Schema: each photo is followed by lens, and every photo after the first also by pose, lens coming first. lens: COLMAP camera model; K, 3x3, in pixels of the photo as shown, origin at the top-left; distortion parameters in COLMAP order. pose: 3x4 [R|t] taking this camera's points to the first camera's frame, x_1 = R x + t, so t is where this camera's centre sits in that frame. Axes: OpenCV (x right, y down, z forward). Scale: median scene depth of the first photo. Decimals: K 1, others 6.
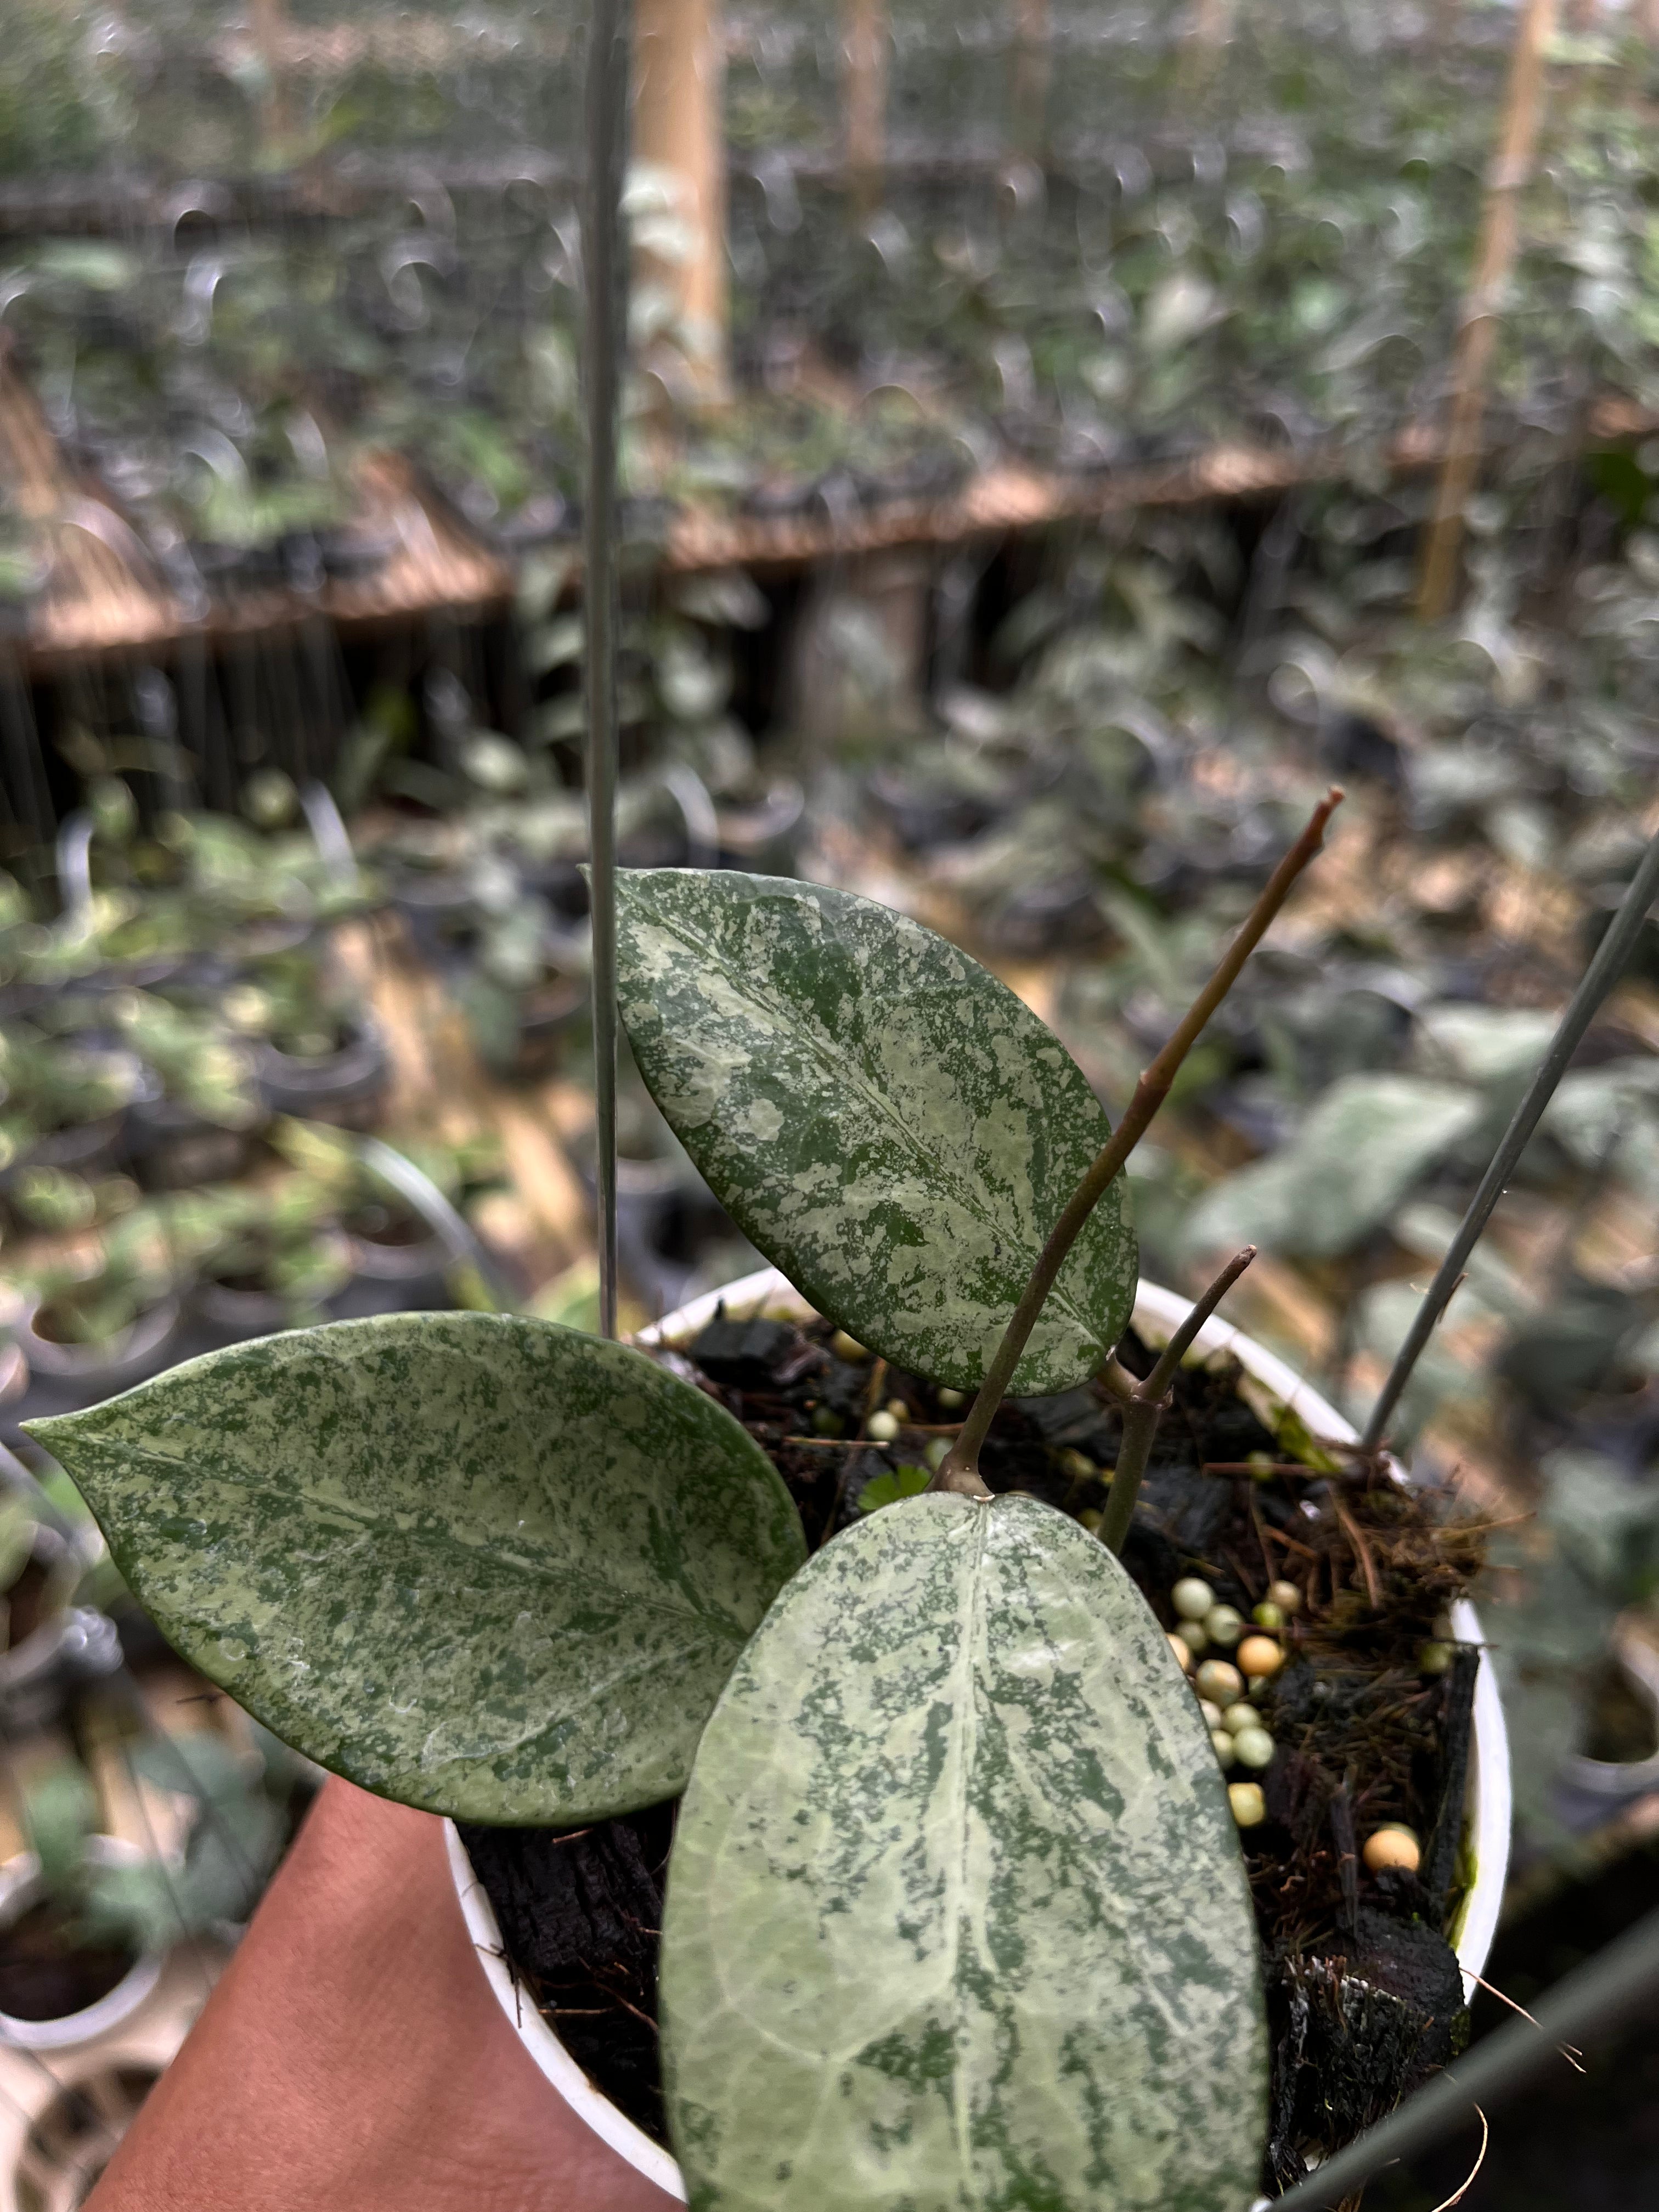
lens RADIAL K [[1759.8, 0, 829.5], [0, 1759.8, 1106.0], [0, 0, 1]] dist [0.085849, -0.433808]
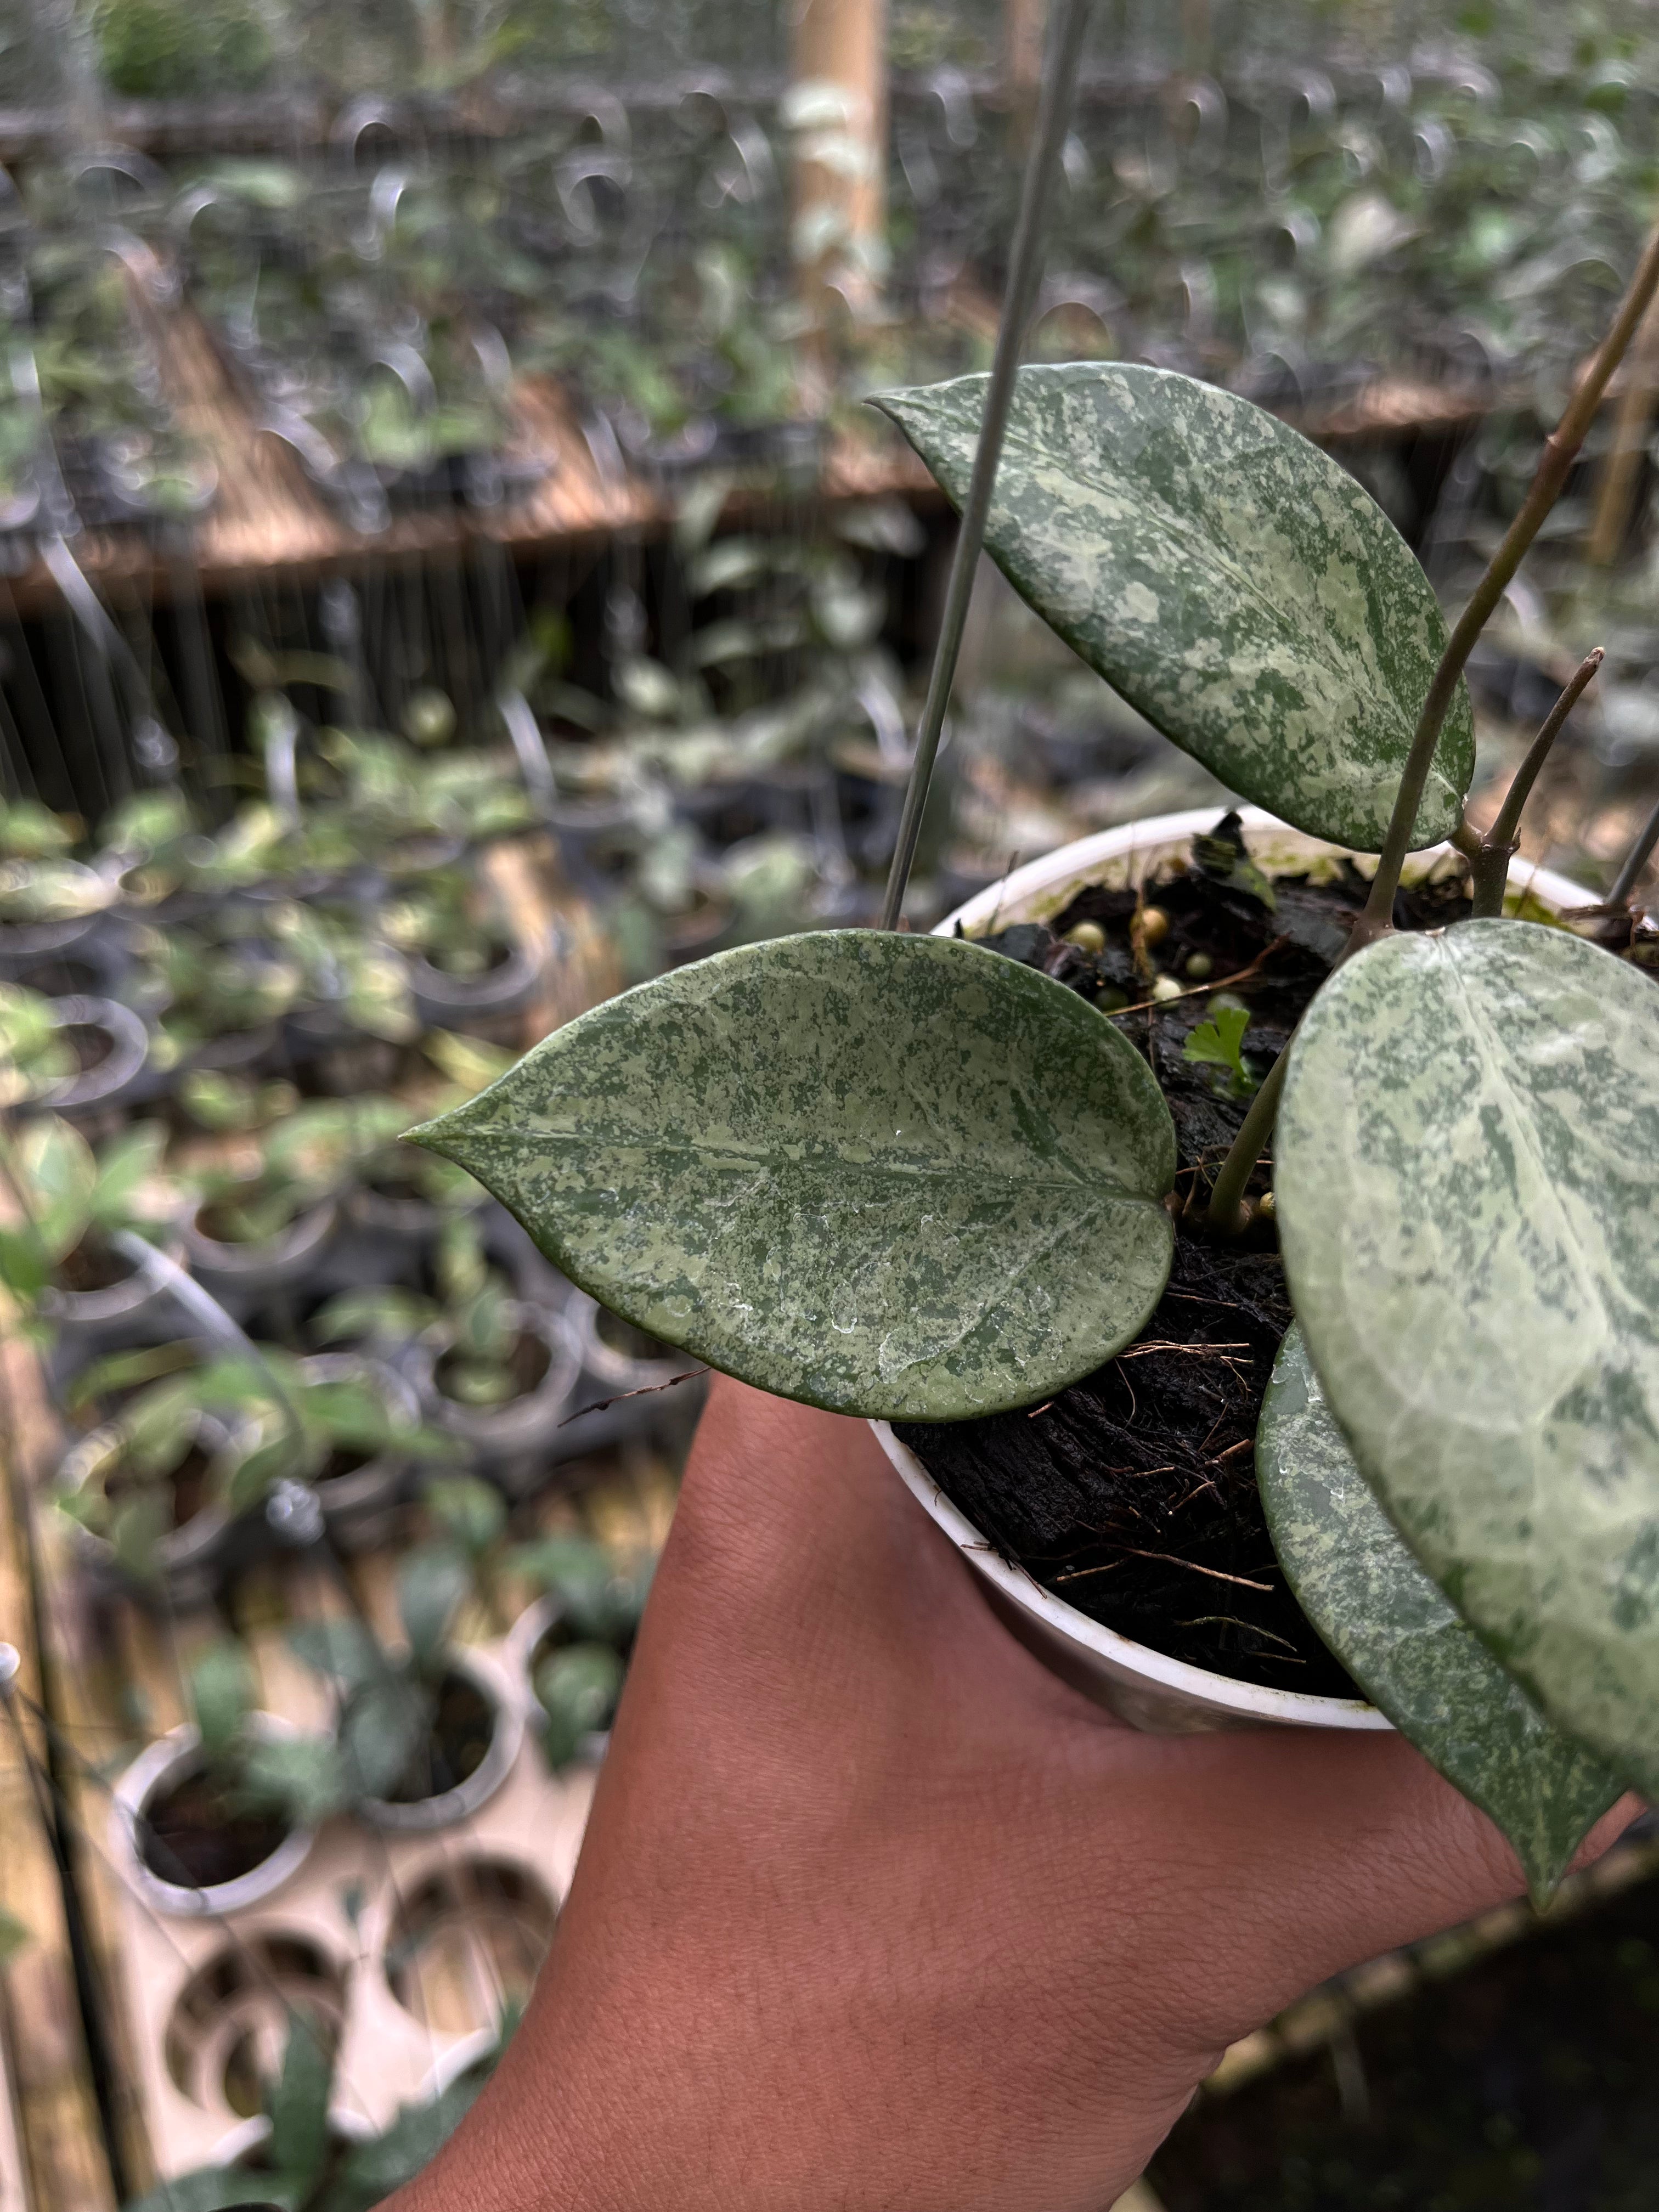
lens RADIAL K [[1775.4, 0, 829.5], [0, 1775.4, 1106.0], [0, 0, 1]] dist [0.016730, -0.066403]
pose [[0.968175, -0.239809, 0.071622, -0.300109], [0.231841, 0.967149, 0.104272, 0.118175], [-0.094274, -0.084348, 0.991967, 0.026618]]
